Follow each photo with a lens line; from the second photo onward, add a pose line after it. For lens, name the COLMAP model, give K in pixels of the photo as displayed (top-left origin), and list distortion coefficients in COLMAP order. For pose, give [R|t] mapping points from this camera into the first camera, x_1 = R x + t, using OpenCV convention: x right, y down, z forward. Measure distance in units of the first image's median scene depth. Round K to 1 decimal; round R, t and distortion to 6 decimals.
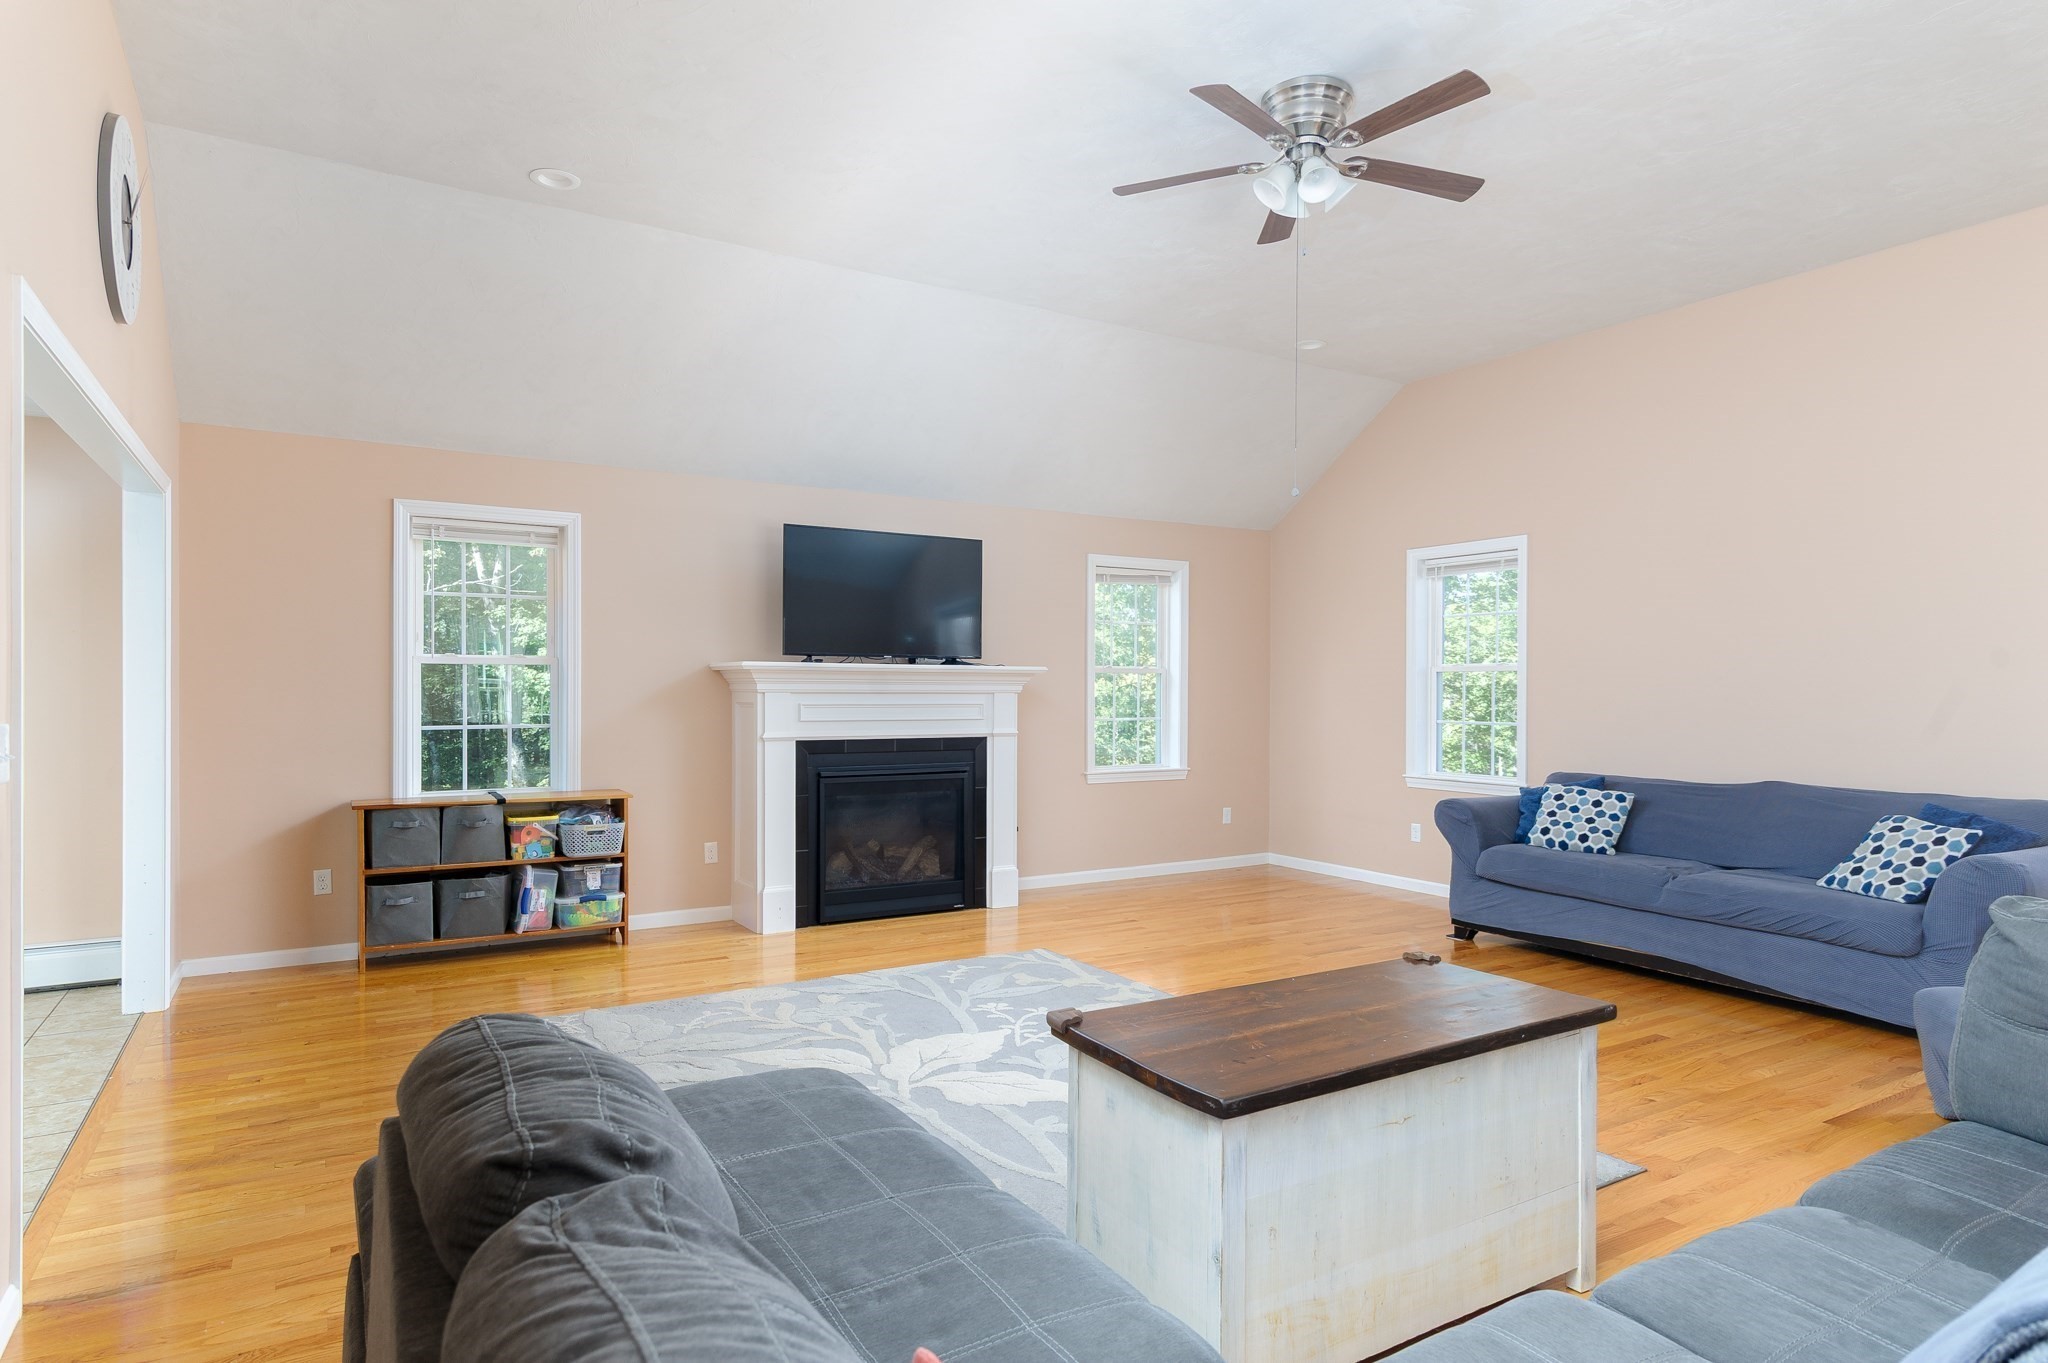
lens RADIAL K [[1140.1, 0, 1019.8], [0, 1140.1, 689.2], [0, 0, 1]] dist [-0.004981, -0.000602]
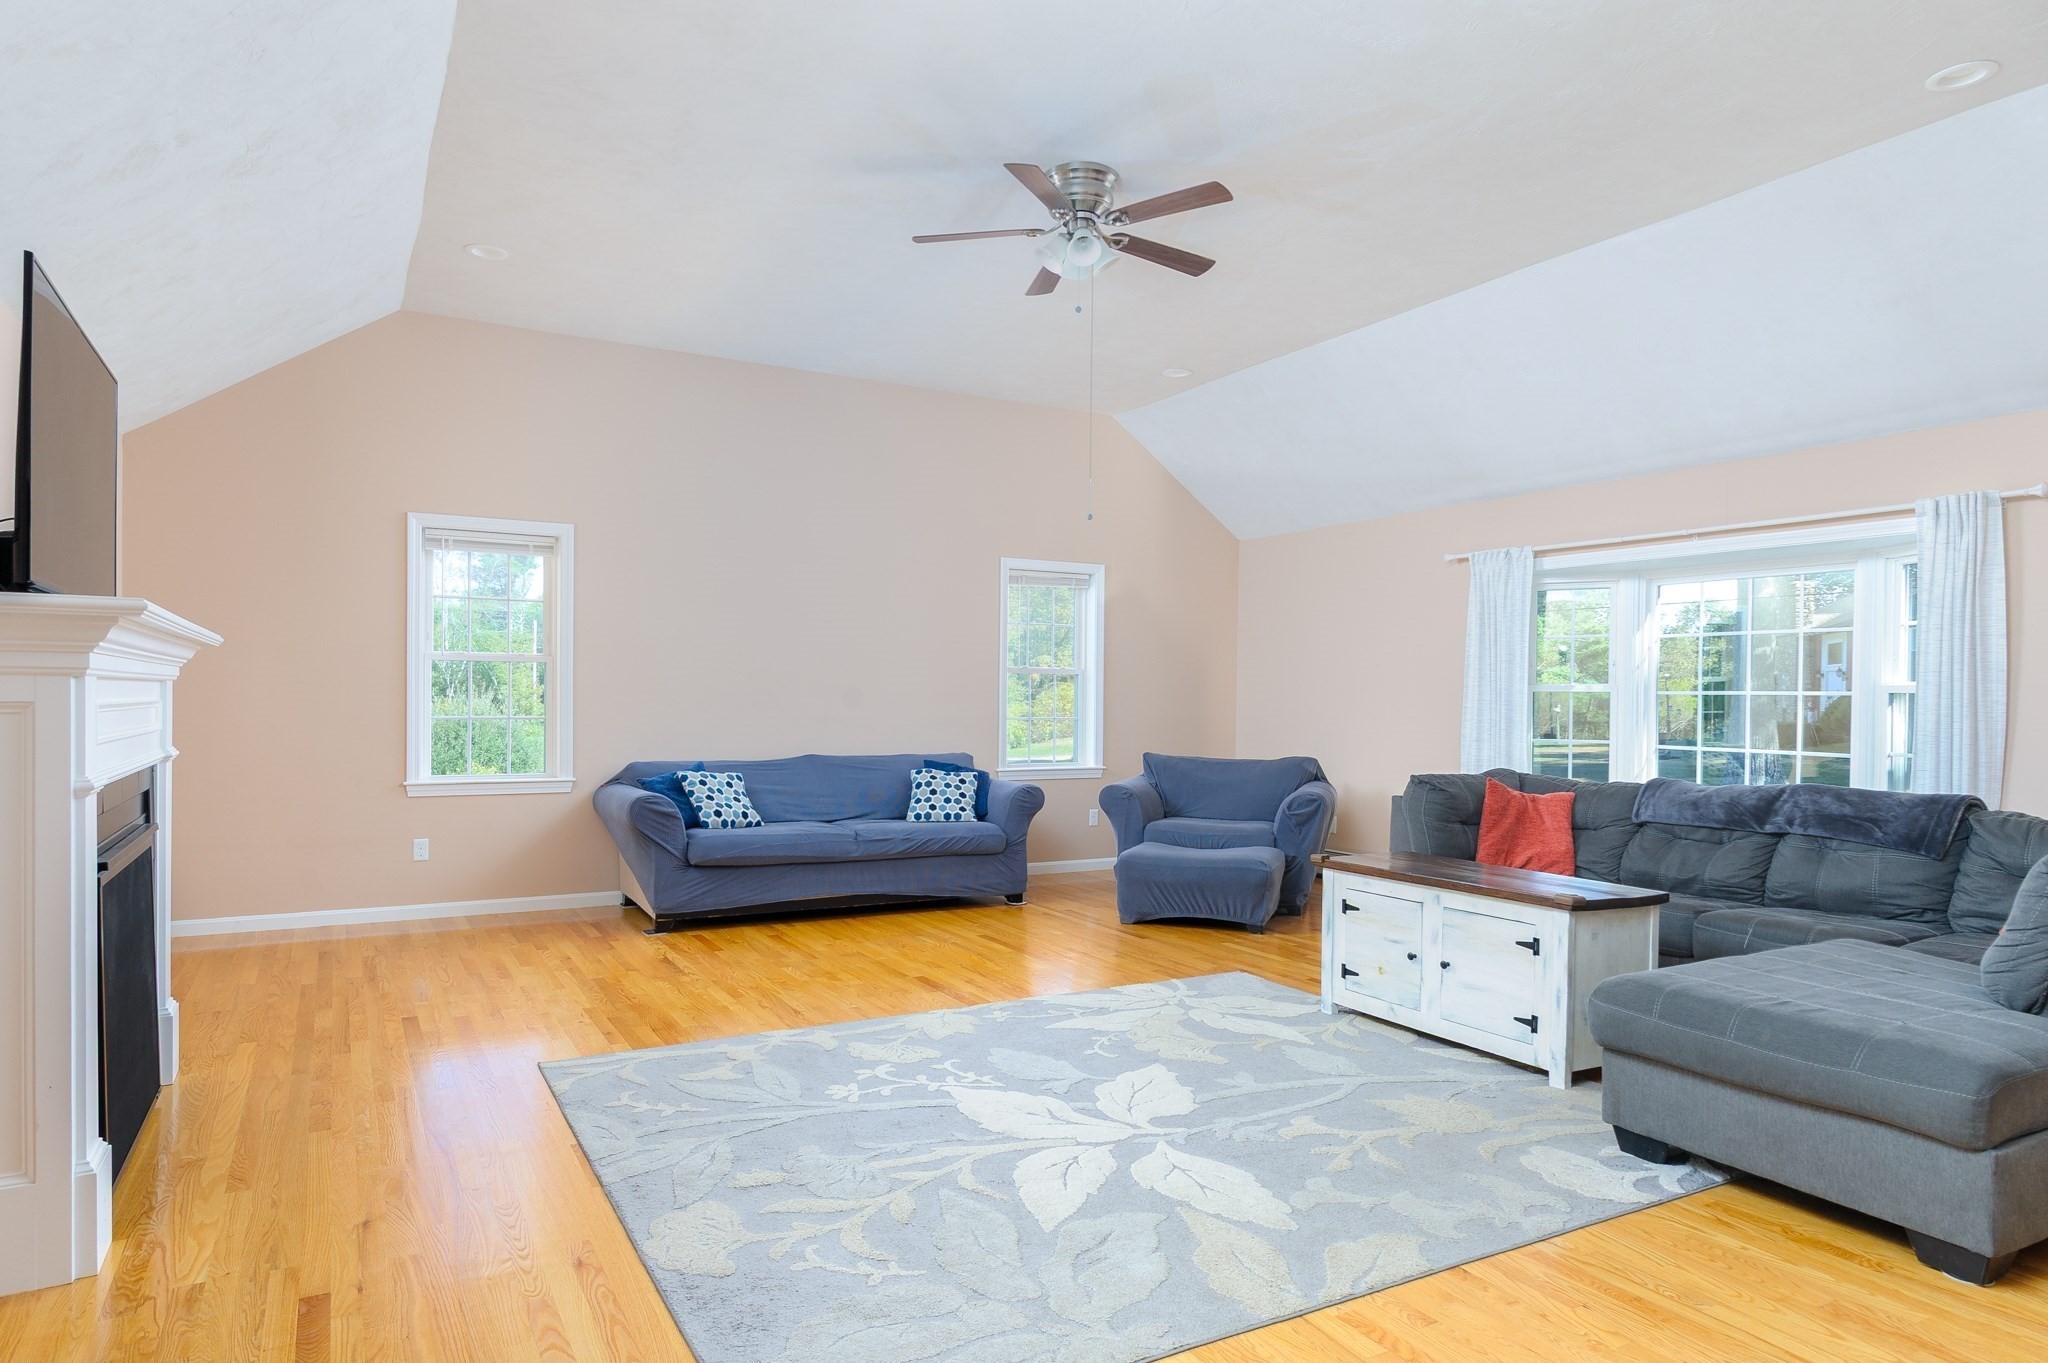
lens RADIAL K [[1187.9, 0, 983.4], [0, 1187.9, 702.5], [0, 0, 1]] dist [-0.006883, 0.000514]
pose [[0.055960, -0.011267, 0.998369, -0.679136], [-0.010325, 0.999876, 0.011863, 0.003281], [-0.998380, -0.010972, 0.055836, 0.715194]]
